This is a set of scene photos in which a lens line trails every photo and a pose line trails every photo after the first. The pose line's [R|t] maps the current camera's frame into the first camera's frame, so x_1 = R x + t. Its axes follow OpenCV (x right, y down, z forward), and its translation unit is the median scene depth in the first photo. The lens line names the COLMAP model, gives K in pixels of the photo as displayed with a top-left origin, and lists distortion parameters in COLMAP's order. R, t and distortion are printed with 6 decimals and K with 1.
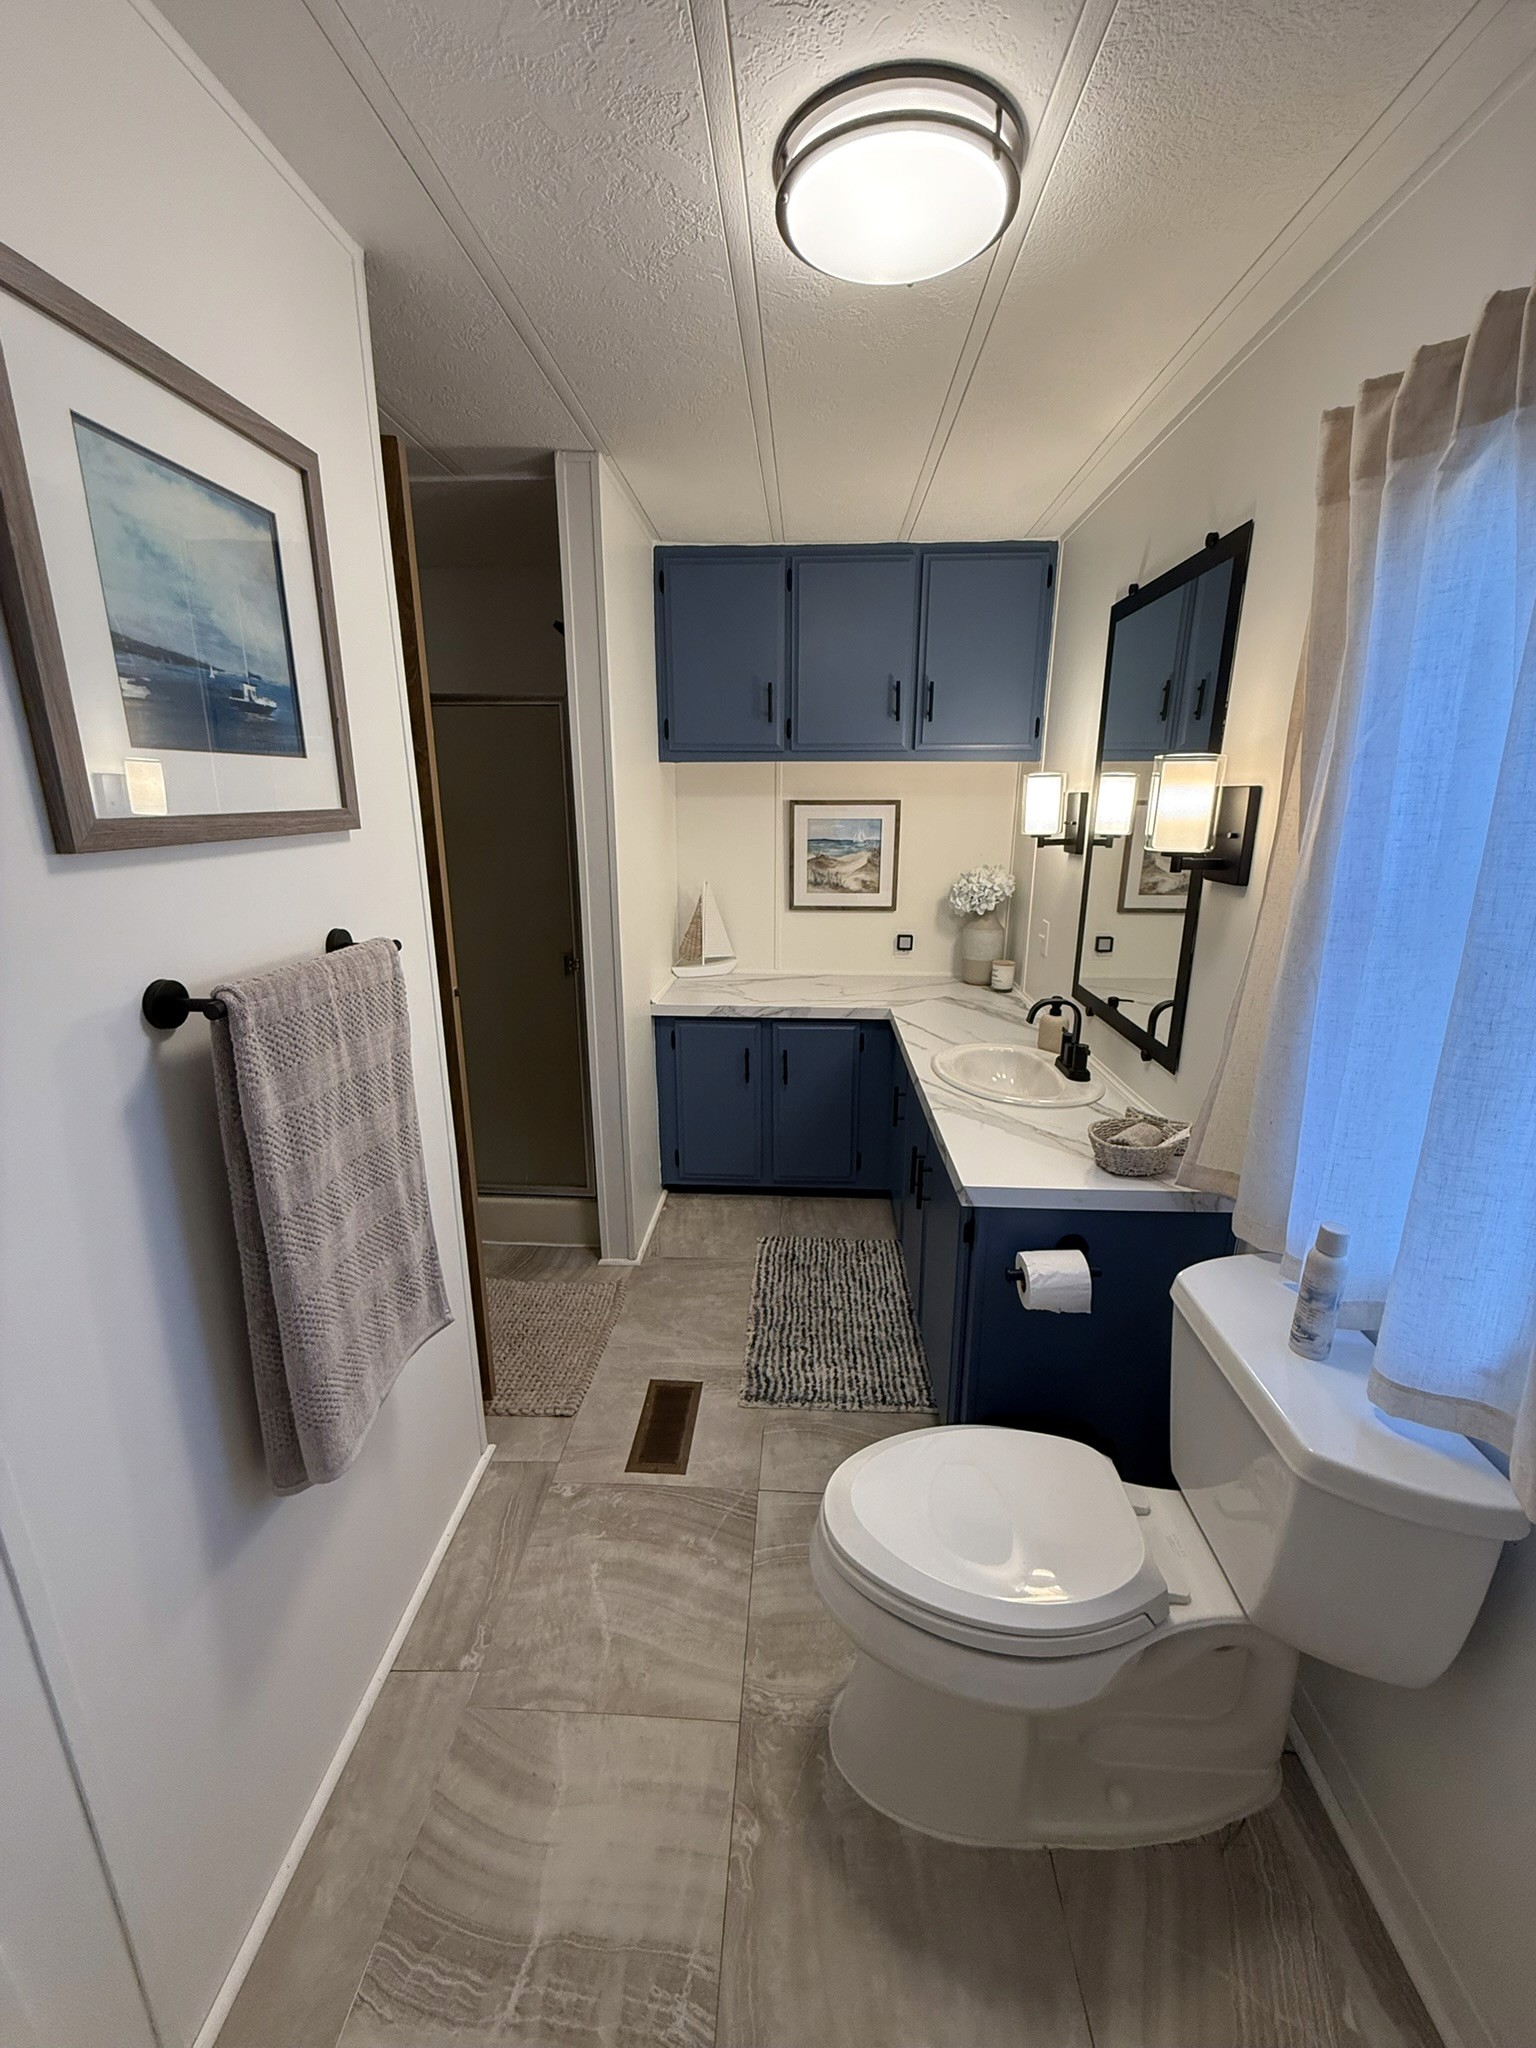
lens RADIAL K [[816.7, 0, 754.7], [0, 816.7, 1010.6], [0, 0, 1]] dist [0.002364, -0.000398]
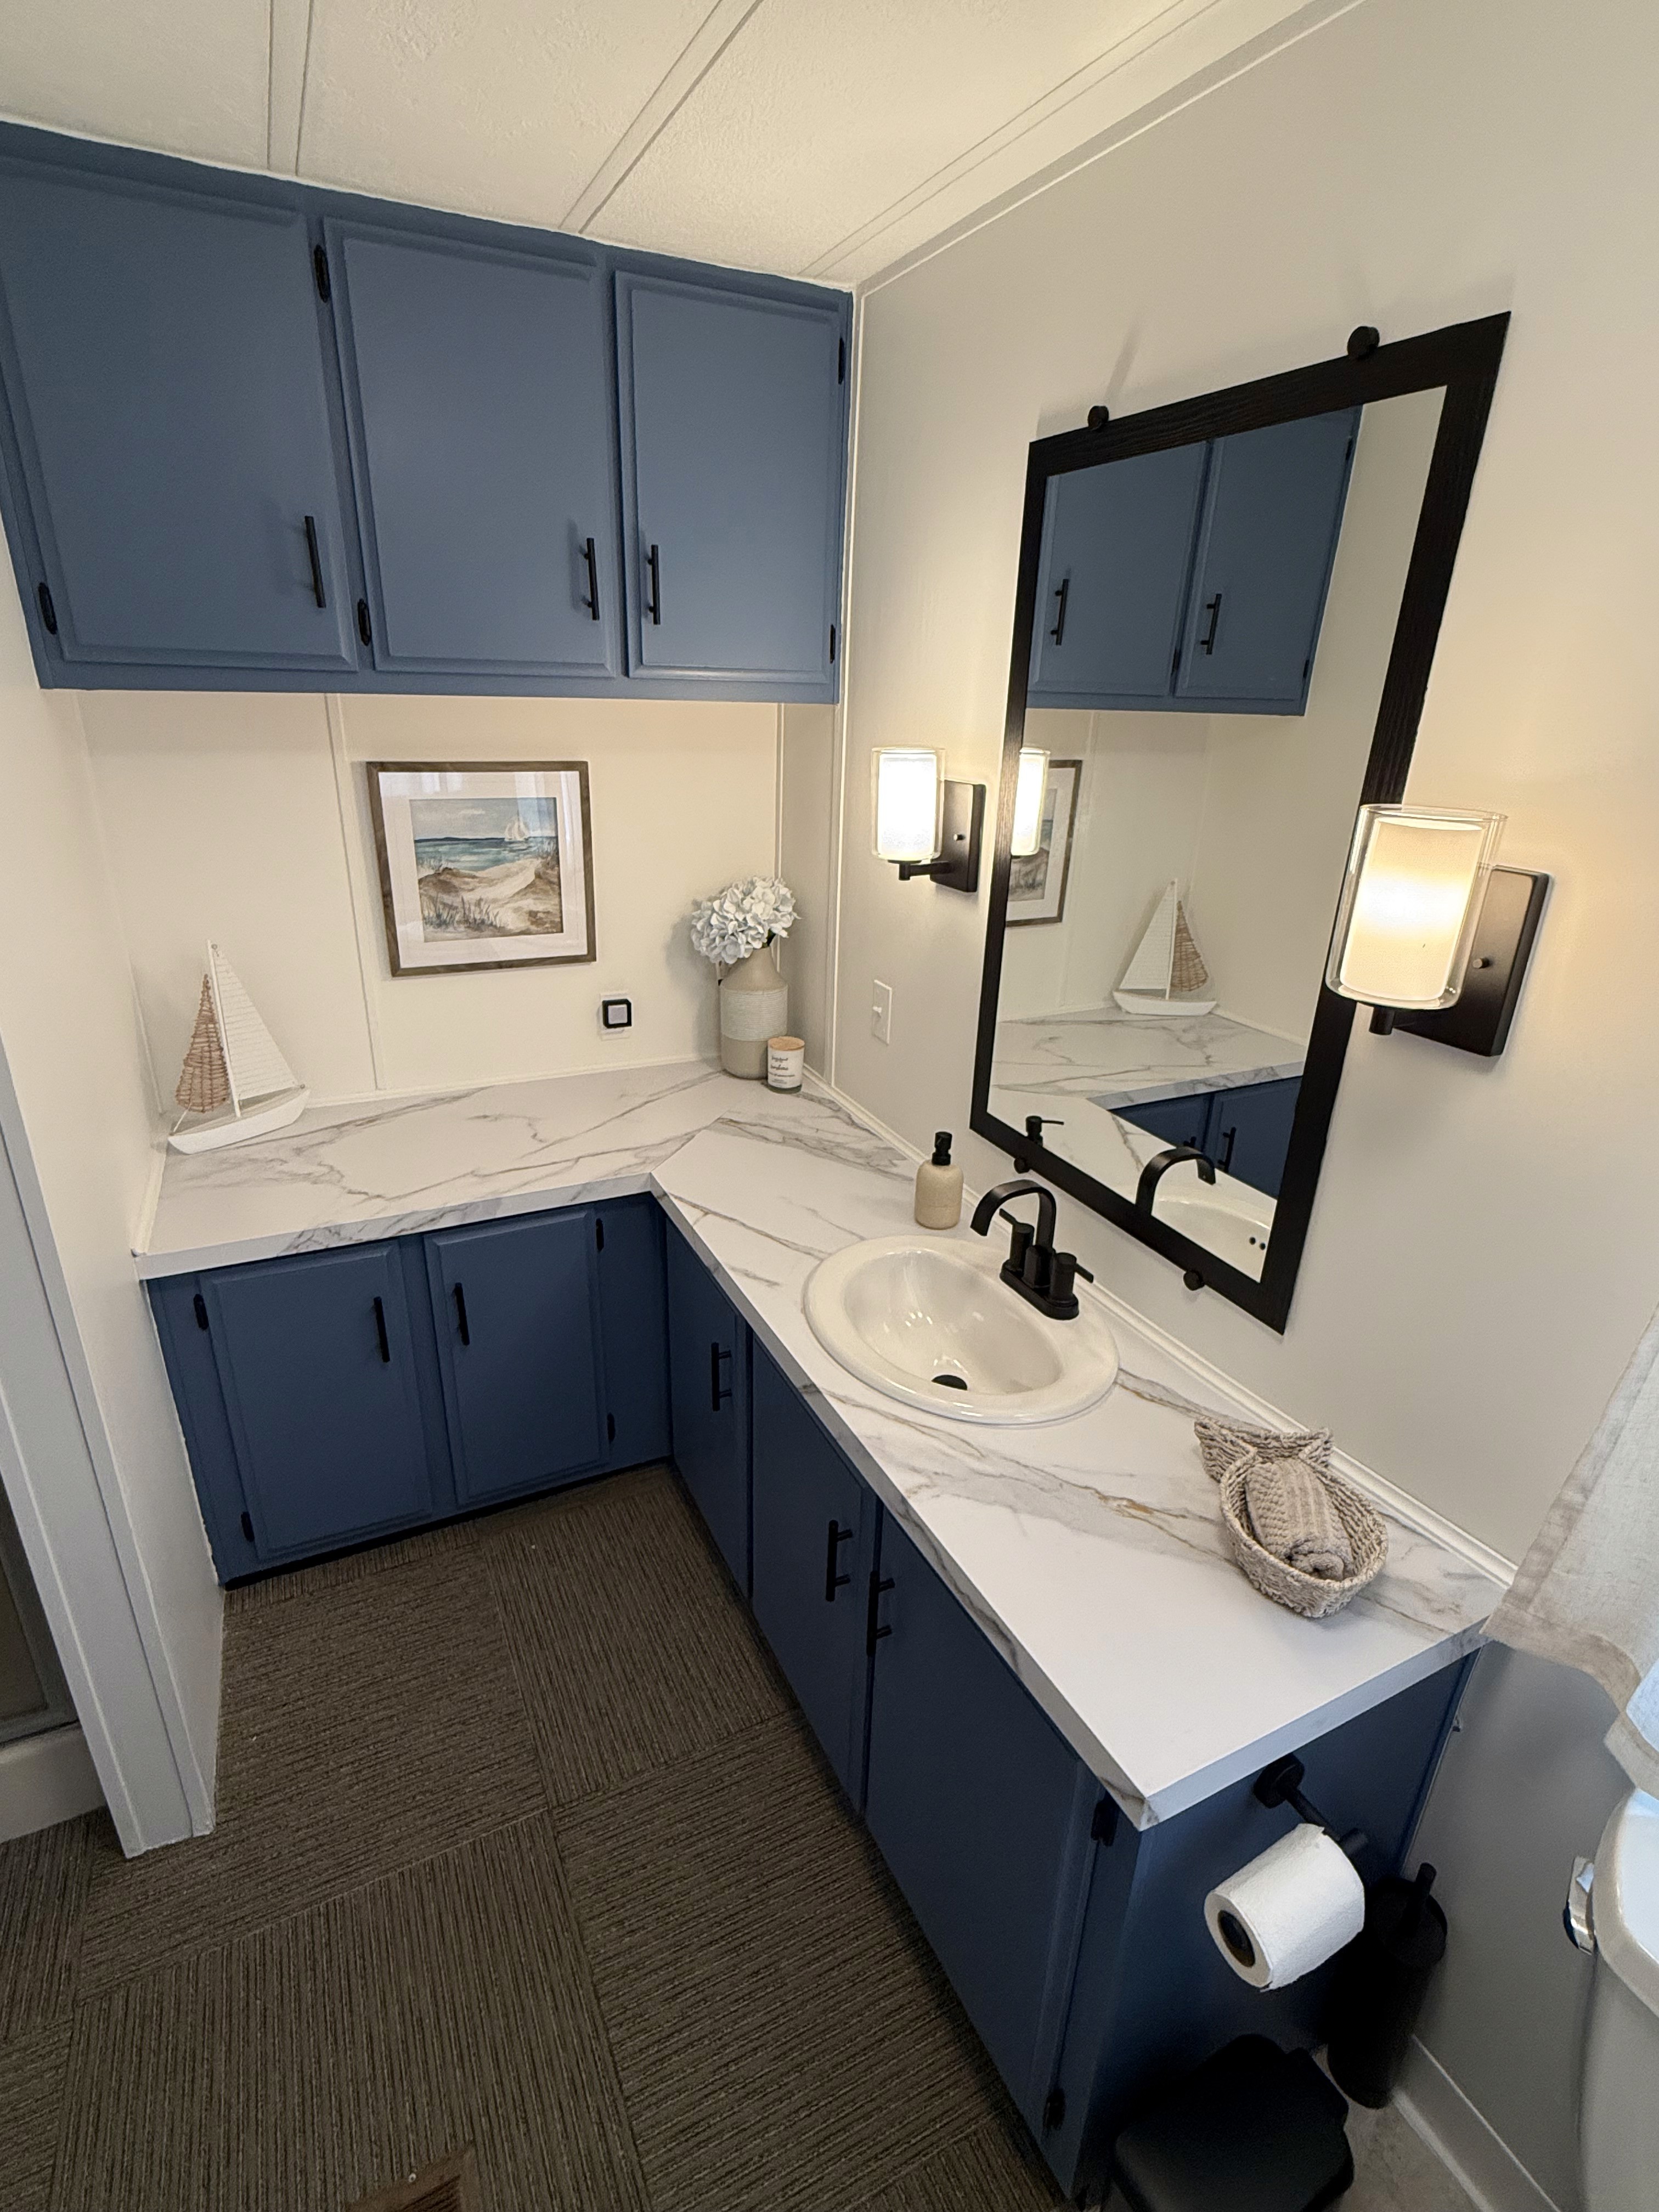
lens RADIAL K [[1081.6, 0, 830.5], [0, 1081.6, 1101.2], [0, 0, 1]] dist [-0.000758, -0.001664]
pose [[0.868311, -0.157239, 0.470438, -0.068992], [0.097448, 0.984019, 0.149032, -0.161931], [-0.486353, -0.083563, 0.869757, 0.353453]]
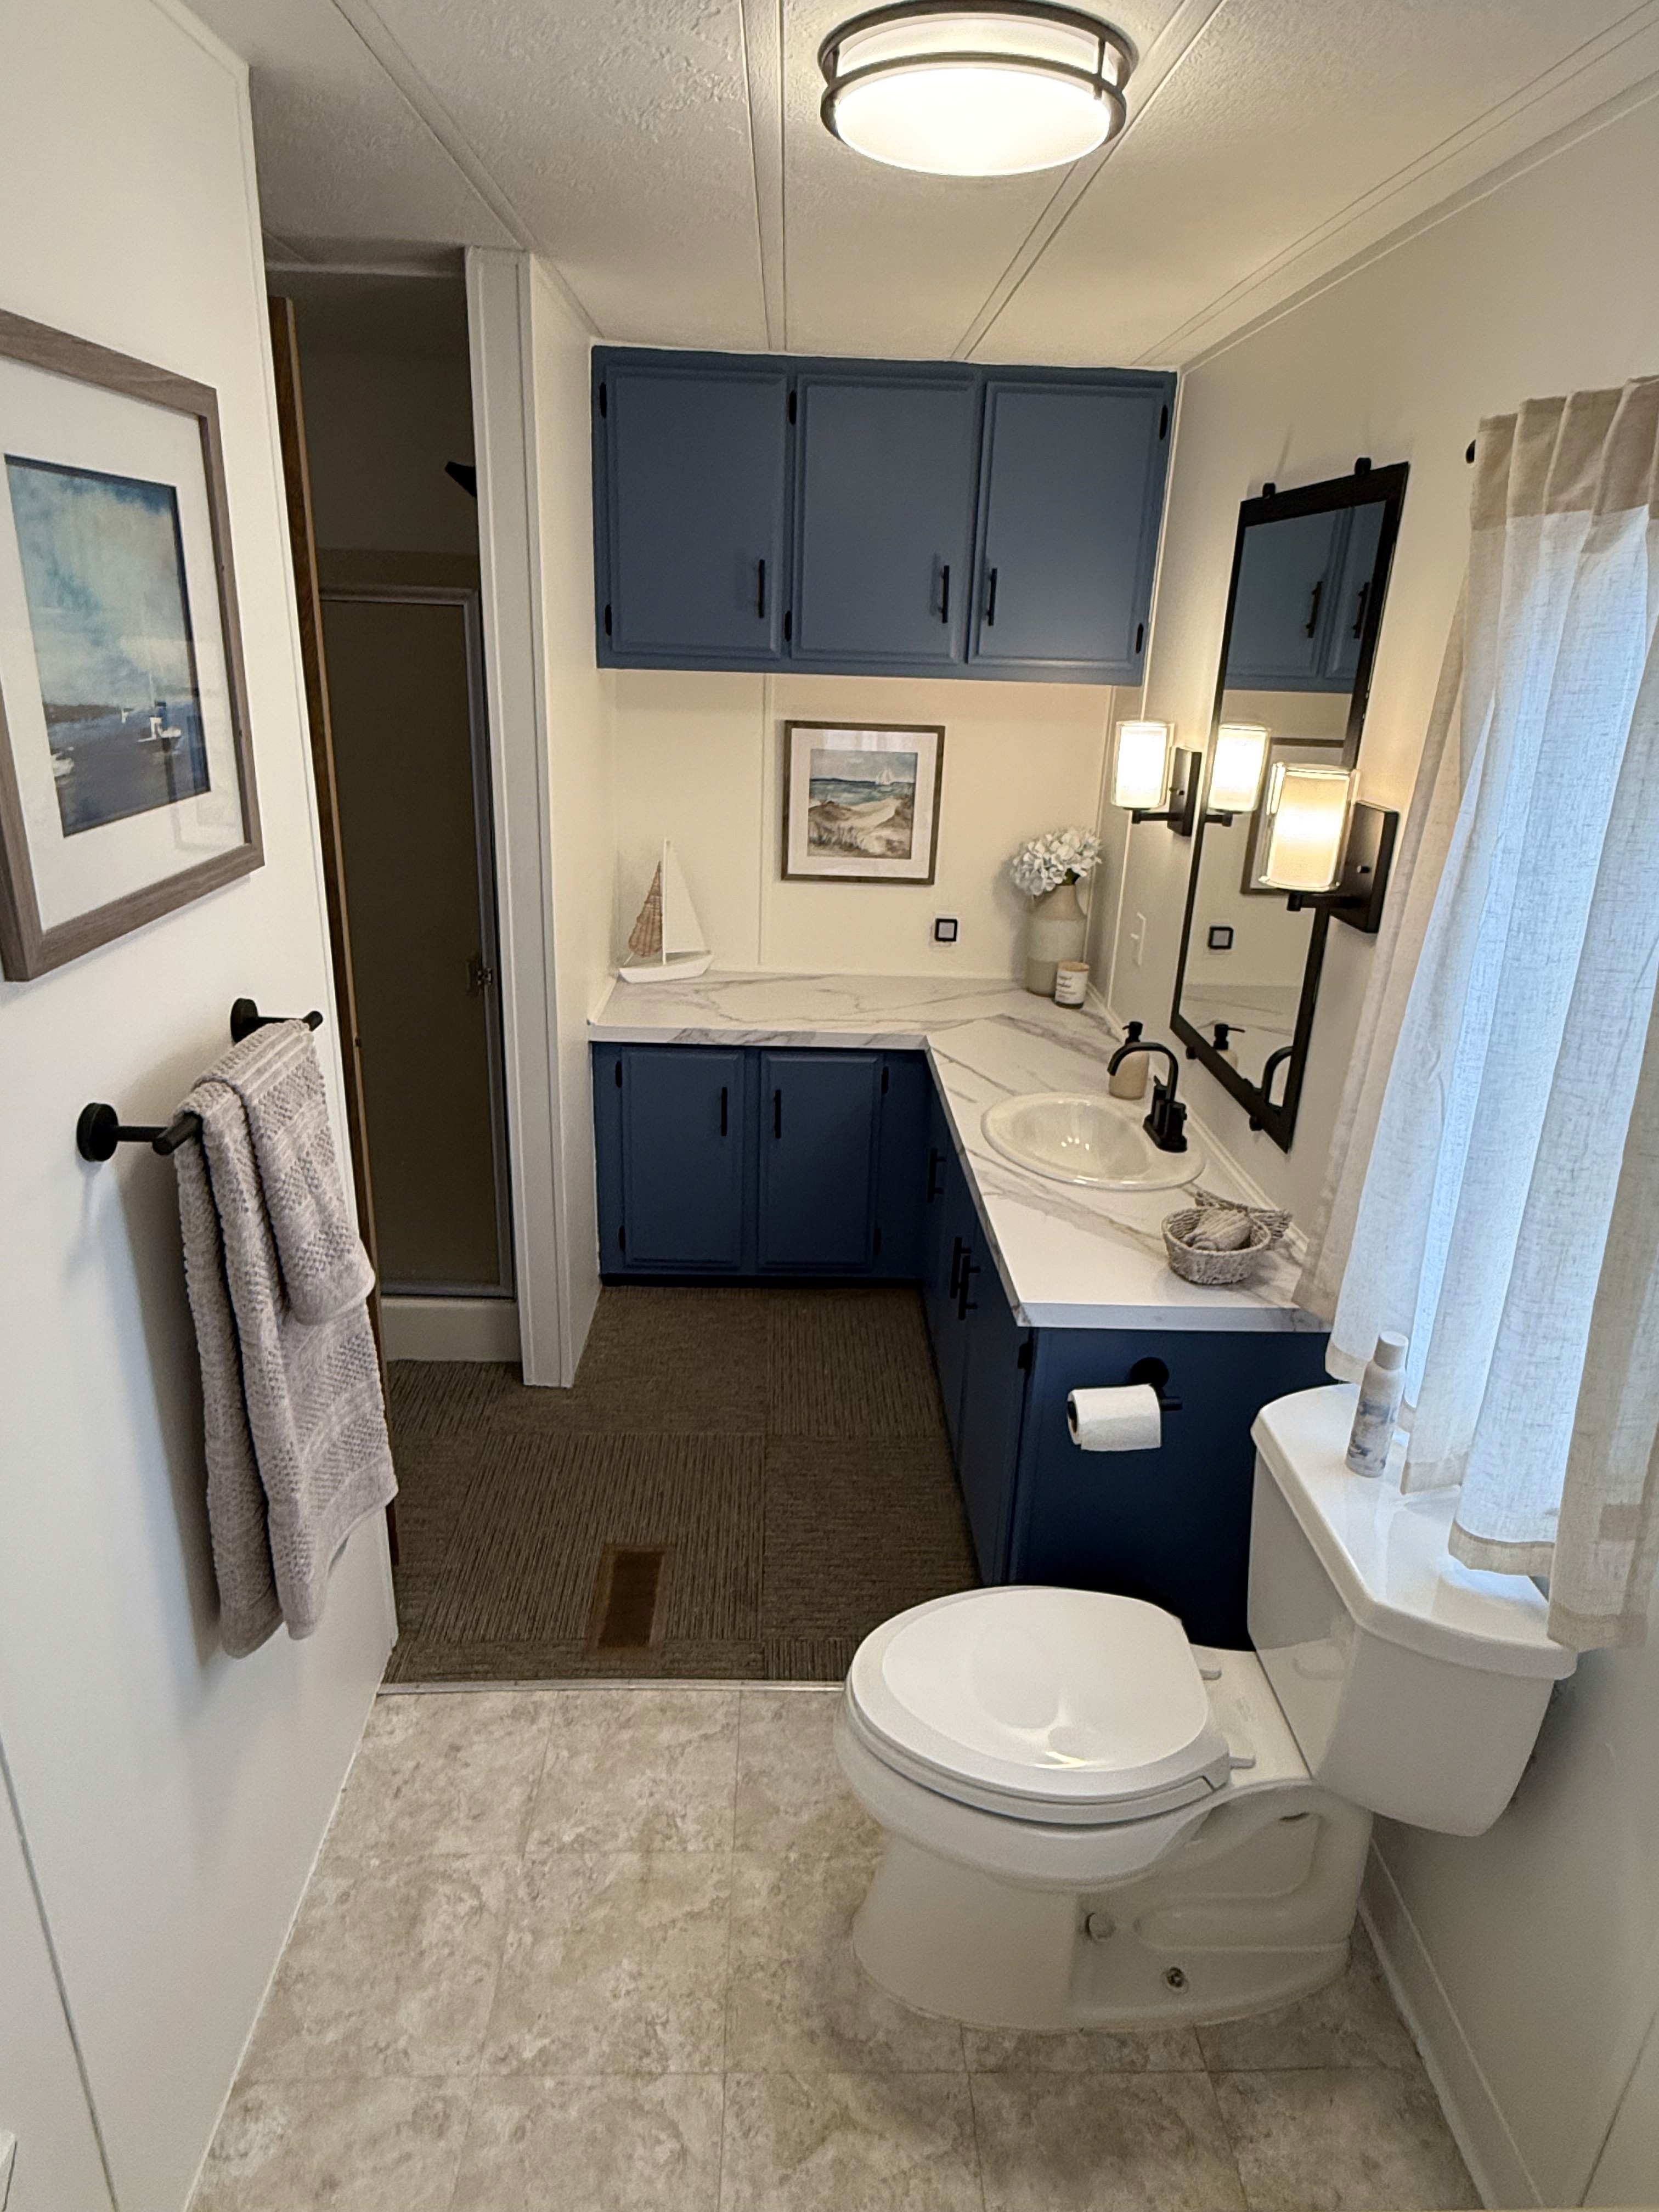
lens RADIAL K [[1292.6, 0, 804.9], [0, 1292.6, 1089.8], [0, 0, 1]] dist [-0.000249, 0.001987]
pose [[0.996474, 0.003769, 0.083813, -0.038800], [-0.011780, 0.995379, 0.095295, -0.068341], [-0.083066, -0.095946, 0.991915, -0.137605]]
